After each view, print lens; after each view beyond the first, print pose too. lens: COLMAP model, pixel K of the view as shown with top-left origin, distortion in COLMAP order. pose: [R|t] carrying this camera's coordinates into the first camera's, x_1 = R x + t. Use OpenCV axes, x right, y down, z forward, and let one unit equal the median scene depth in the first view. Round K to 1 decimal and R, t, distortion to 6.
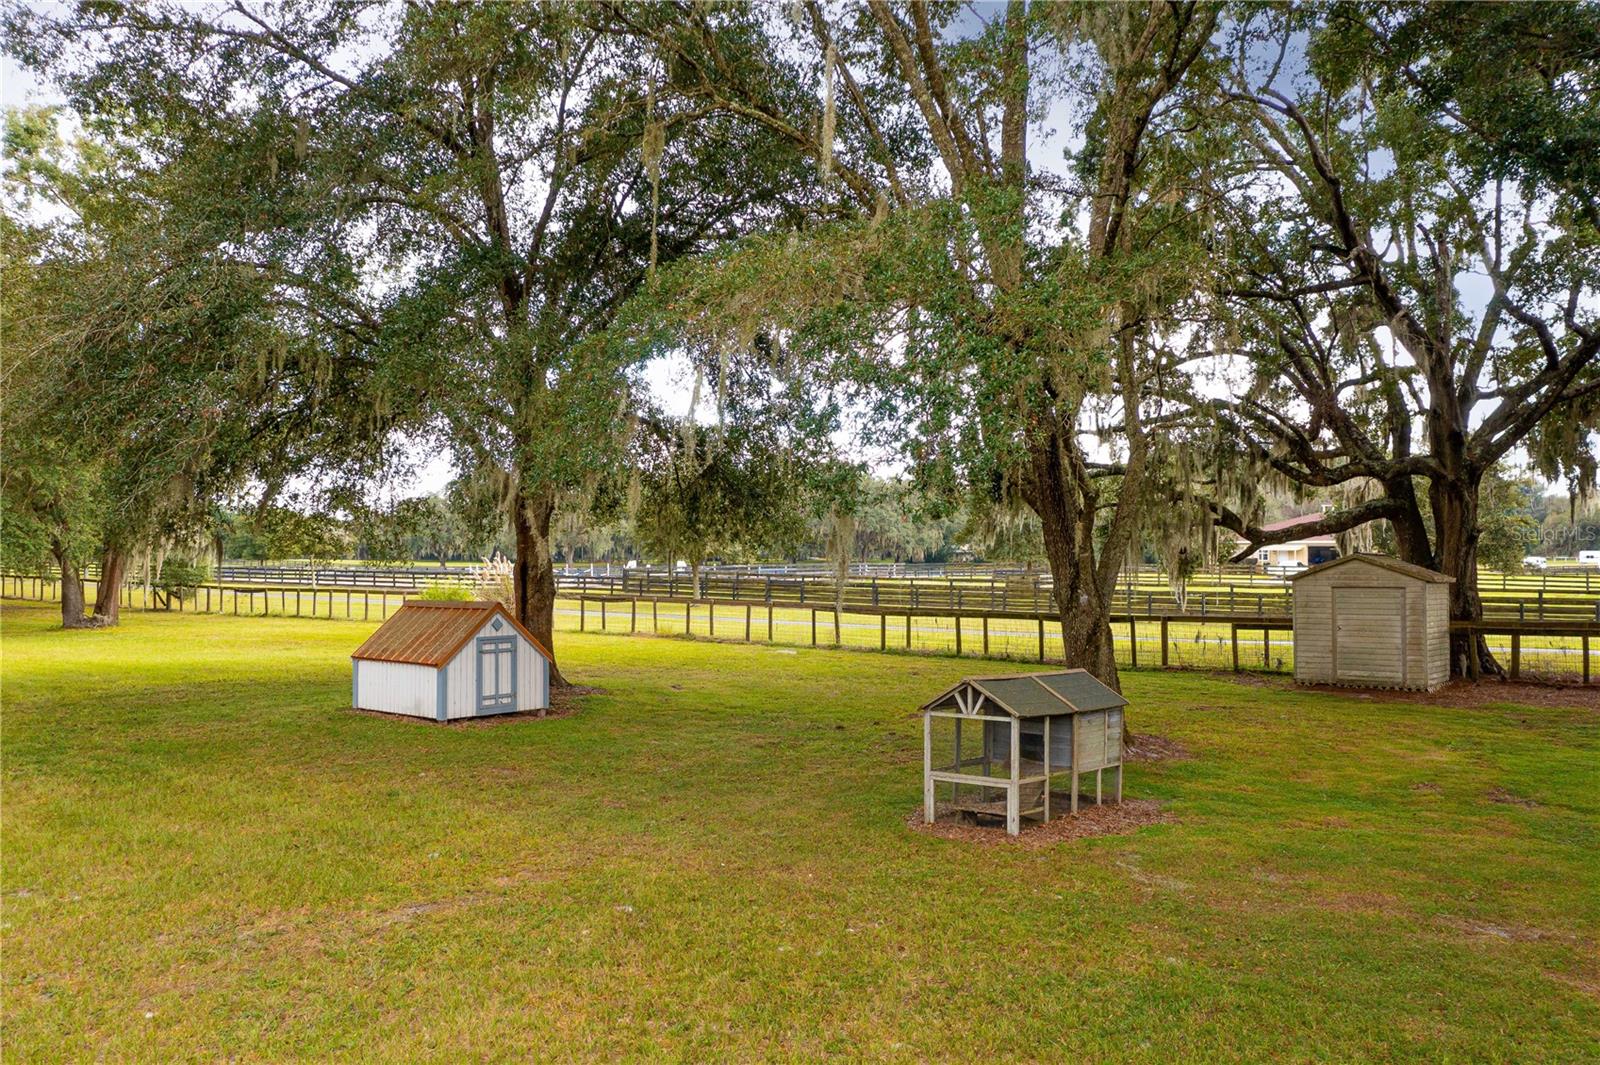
lens RADIAL K [[1279.8, 0, 801.6], [0, 1279.8, 529.6], [0, 0, 1]] dist [-0.007427, 0.004668]
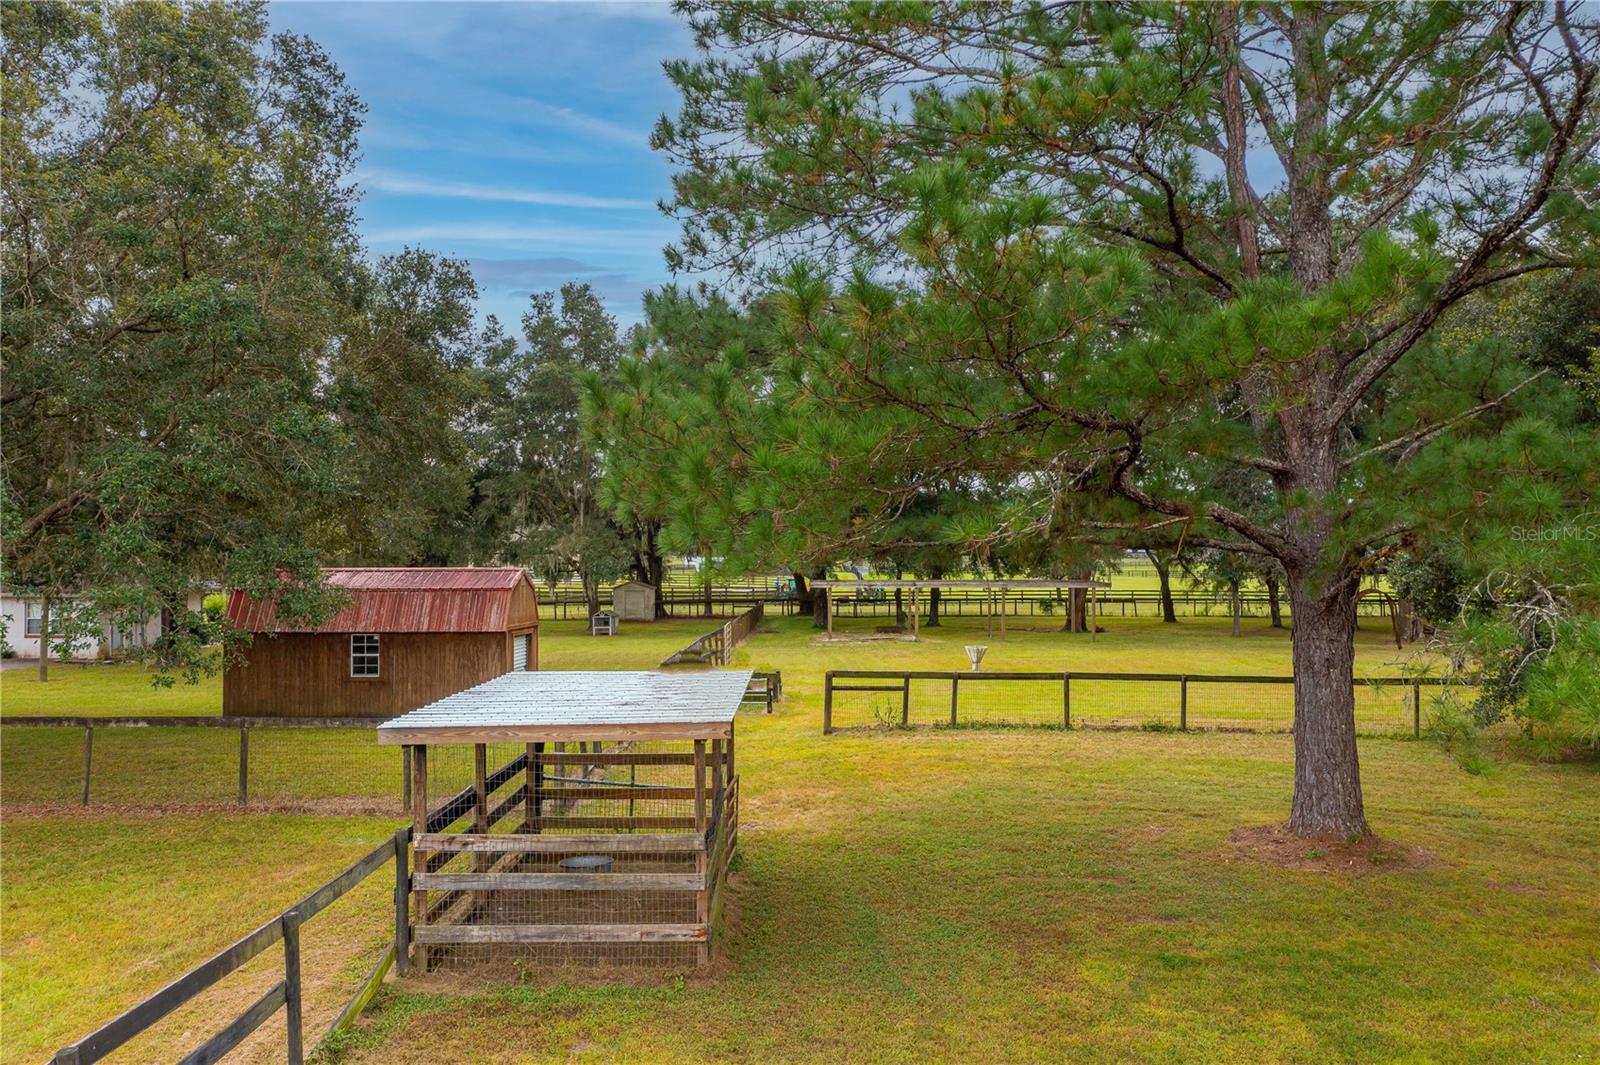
lens RADIAL K [[1279.8, 0, 795.0], [0, 1279.8, 537.4], [0, 0, 1]] dist [-0.007427, 0.004668]
pose [[0.805981, 0.021503, 0.591550, -1.127292], [-0.009459, 0.999680, -0.023451, -0.017834], [-0.591866, 0.013306, 0.805927, -1.829380]]
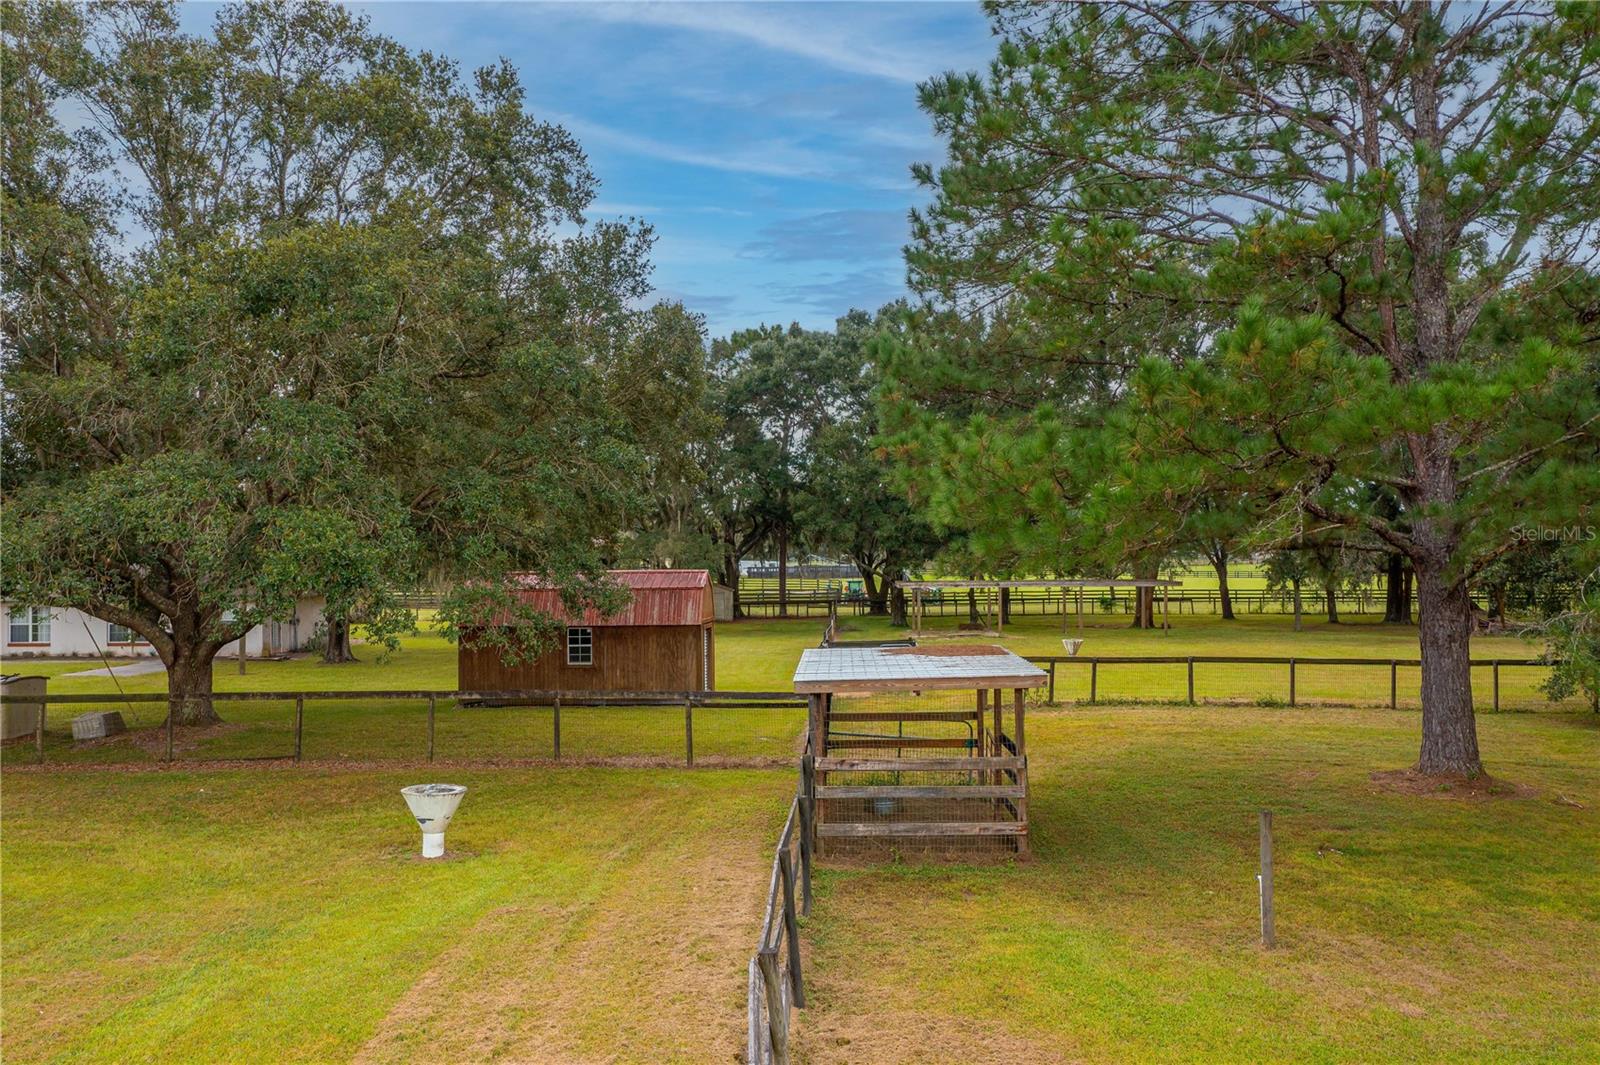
lens RADIAL K [[1279.8, 0, 794.6], [0, 1279.8, 536.8], [0, 0, 1]] dist [-0.007427, 0.004668]
pose [[0.817221, 0.017703, 0.576052, -1.324780], [-0.002874, 0.999641, -0.026643, -0.014526], [-0.576317, 0.020118, 0.816979, -1.889938]]
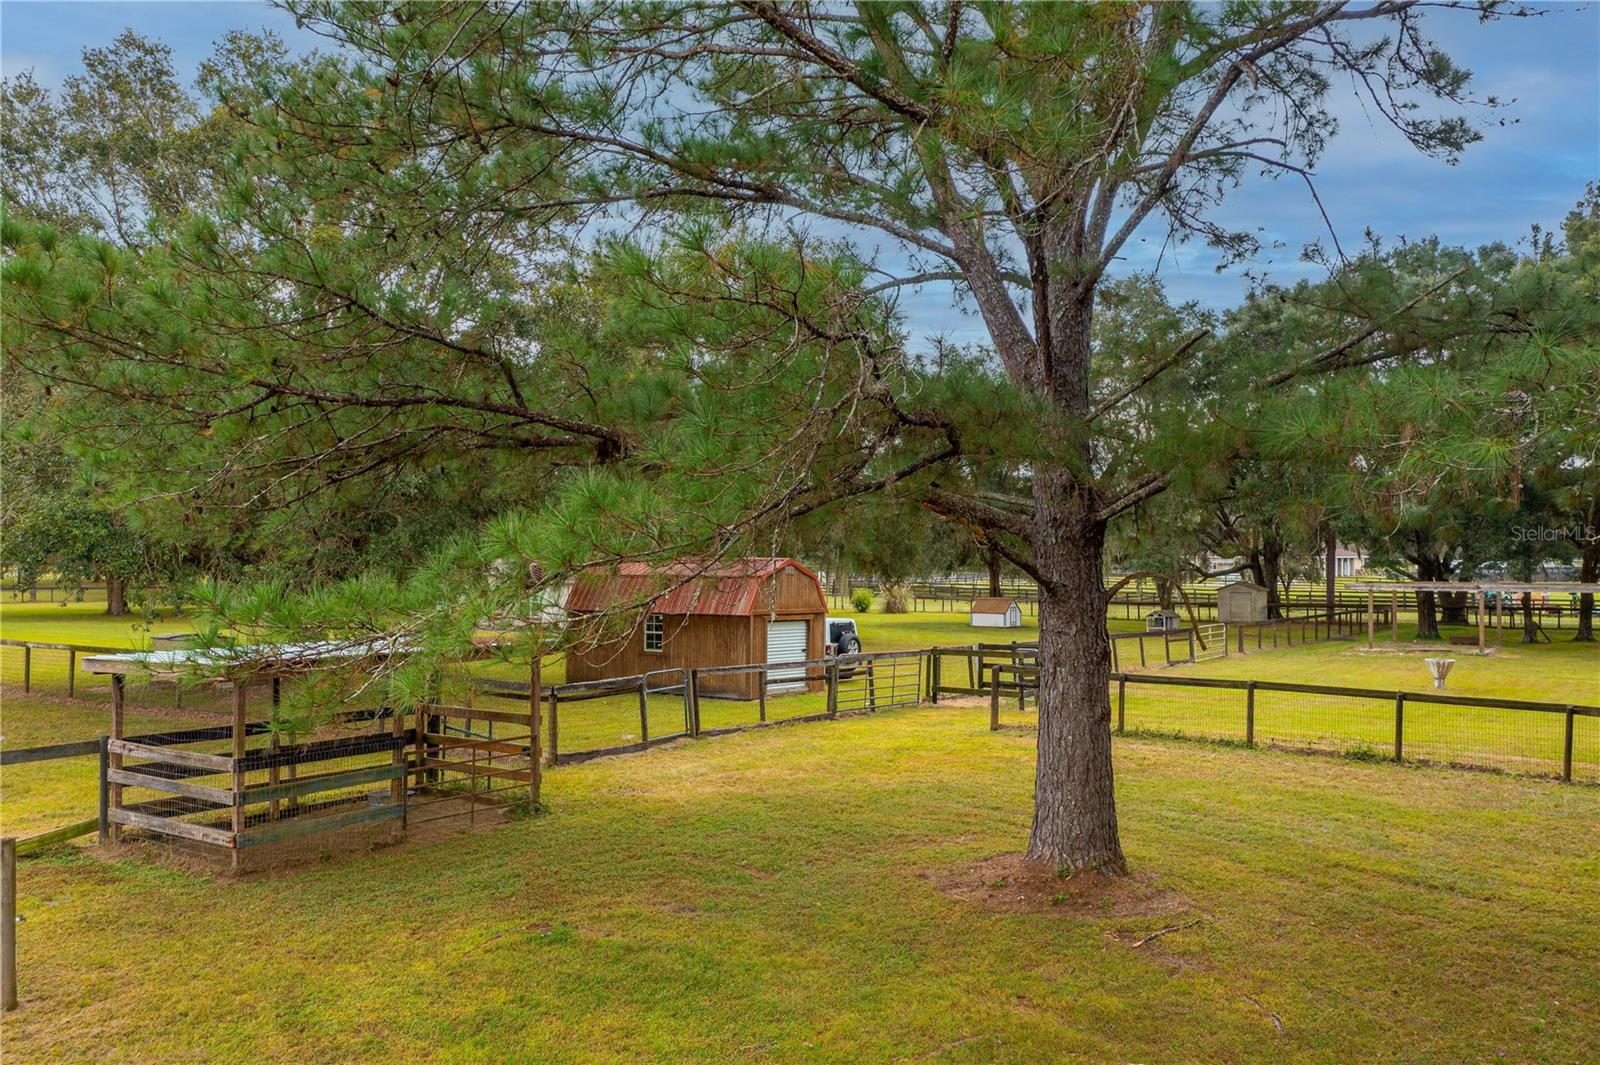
lens RADIAL K [[1279.8, 0, 794.3], [0, 1279.8, 531.9], [0, 0, 1]] dist [-0.007427, 0.004668]
pose [[0.999555, 0.016618, 0.024790, -0.689200], [-0.016055, 0.999612, -0.022750, -0.012442], [-0.025159, 0.022342, 0.999434, -1.989483]]
